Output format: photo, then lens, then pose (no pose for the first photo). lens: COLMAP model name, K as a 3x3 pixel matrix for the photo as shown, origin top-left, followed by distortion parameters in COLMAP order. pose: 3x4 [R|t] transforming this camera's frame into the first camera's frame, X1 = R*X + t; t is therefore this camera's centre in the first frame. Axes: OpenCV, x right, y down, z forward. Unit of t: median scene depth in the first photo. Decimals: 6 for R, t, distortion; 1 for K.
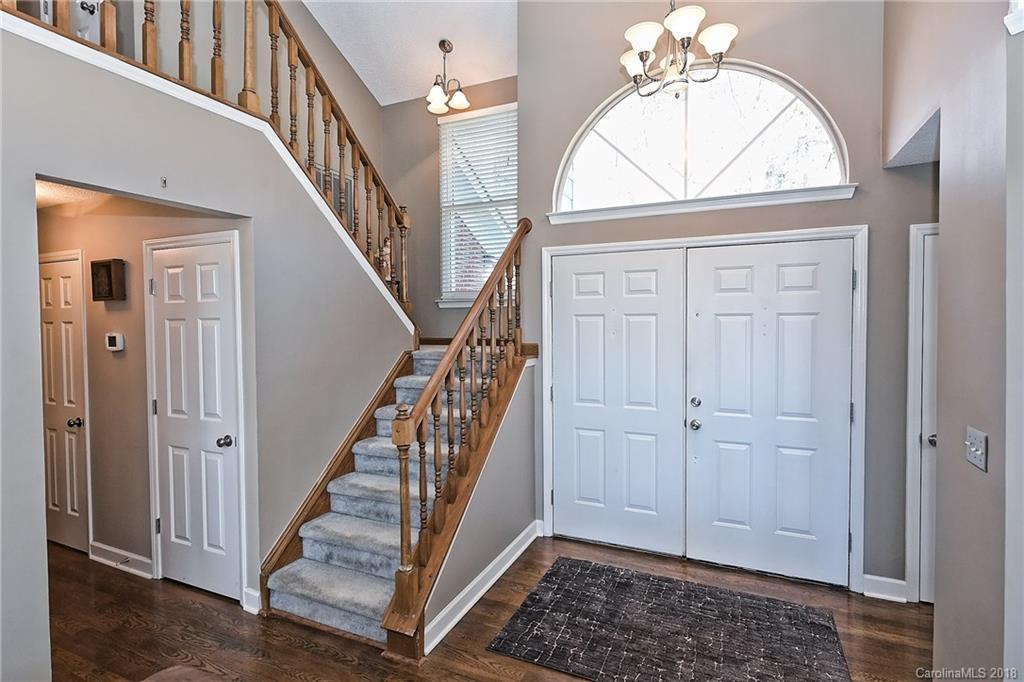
lens RADIAL K [[502.4, 0, 511.9], [0, 502.4, 342.6], [0, 0, 1]] dist [0.003763, -0.000340]
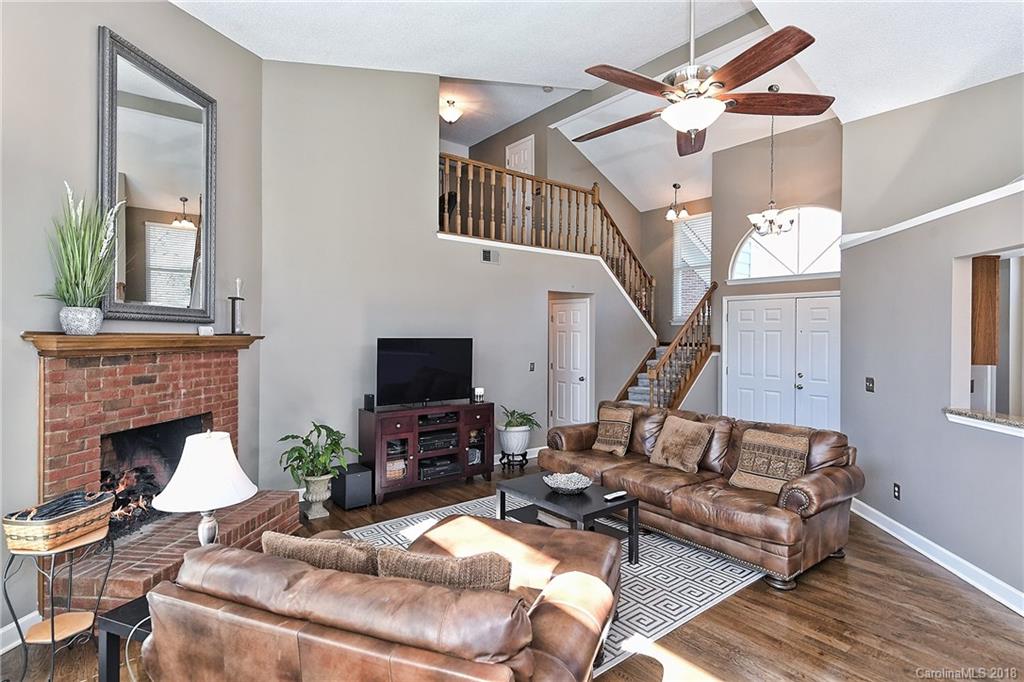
lens RADIAL K [[502.4, 0, 510.1], [0, 502.4, 338.3], [0, 0, 1]] dist [0.003763, -0.000340]
pose [[0.890928, 0.013813, -0.453935, 0.216479], [-0.024019, 0.999572, -0.016725, 0.029034], [0.453509, 0.025804, 0.890878, -1.162628]]
